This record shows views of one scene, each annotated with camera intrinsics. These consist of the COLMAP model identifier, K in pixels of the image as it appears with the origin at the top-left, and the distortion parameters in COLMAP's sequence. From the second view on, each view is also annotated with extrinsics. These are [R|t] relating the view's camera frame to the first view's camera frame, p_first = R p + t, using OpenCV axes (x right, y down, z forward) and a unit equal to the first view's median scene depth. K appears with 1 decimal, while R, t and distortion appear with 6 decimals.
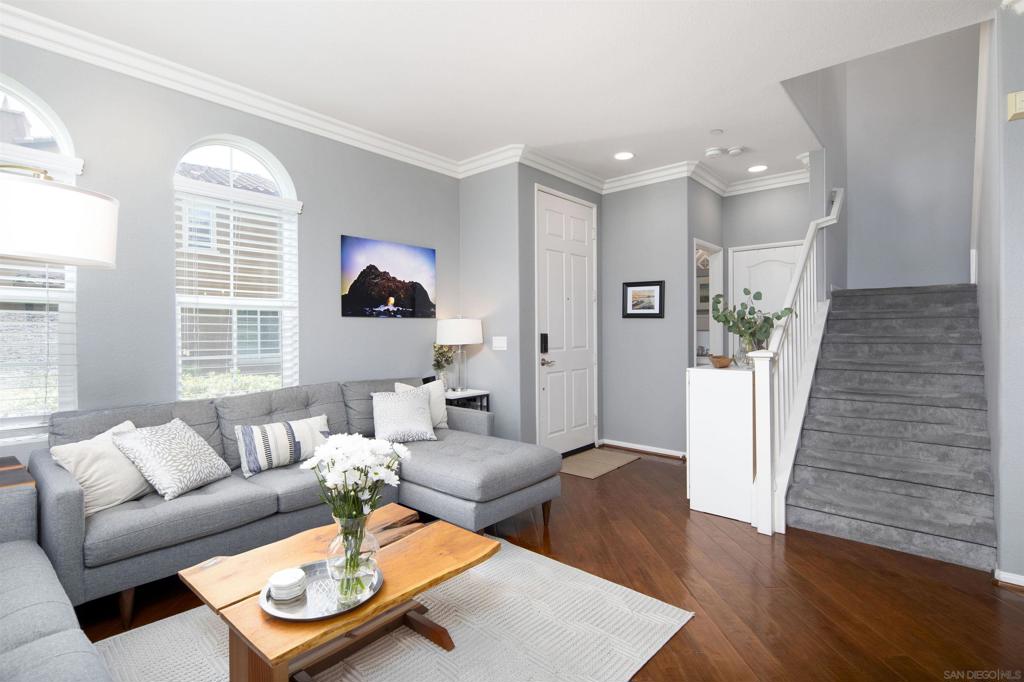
lens RADIAL K [[496.8, 0, 515.1], [0, 496.8, 339.4], [0, 0, 1]] dist [0.005422, -0.002779]
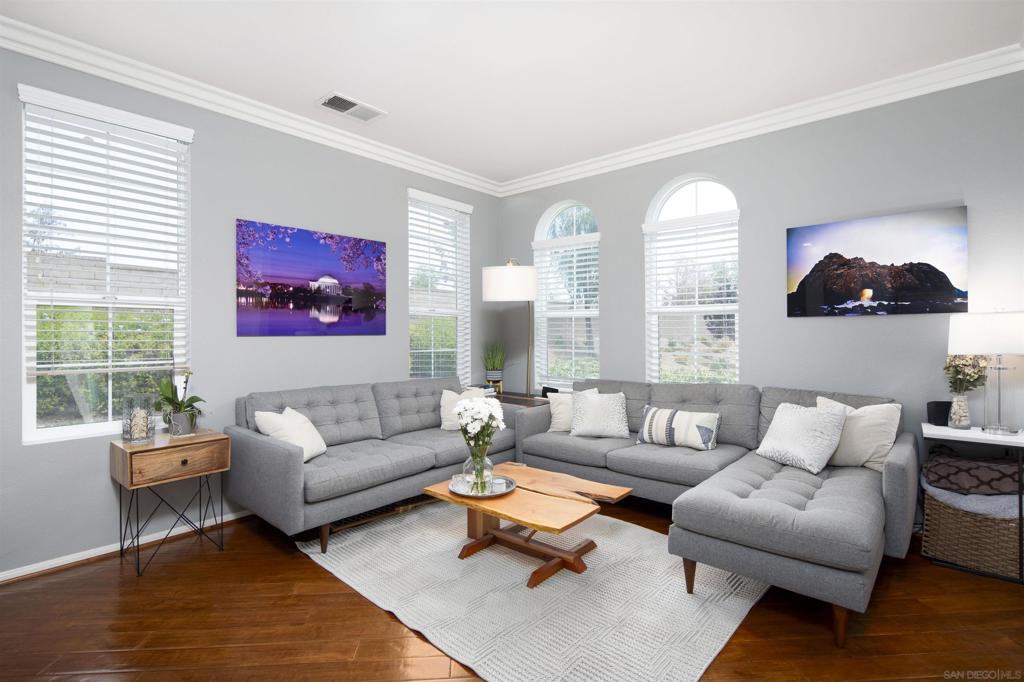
lens RADIAL K [[496.8, 0, 516.5], [0, 496.8, 338.2], [0, 0, 1]] dist [0.005422, -0.002779]
pose [[-0.015286, 0.003562, -0.999877, 0.503931], [-0.023453, 0.999717, 0.003920, 0.000730], [0.999608, 0.023510, -0.015198, 0.450842]]
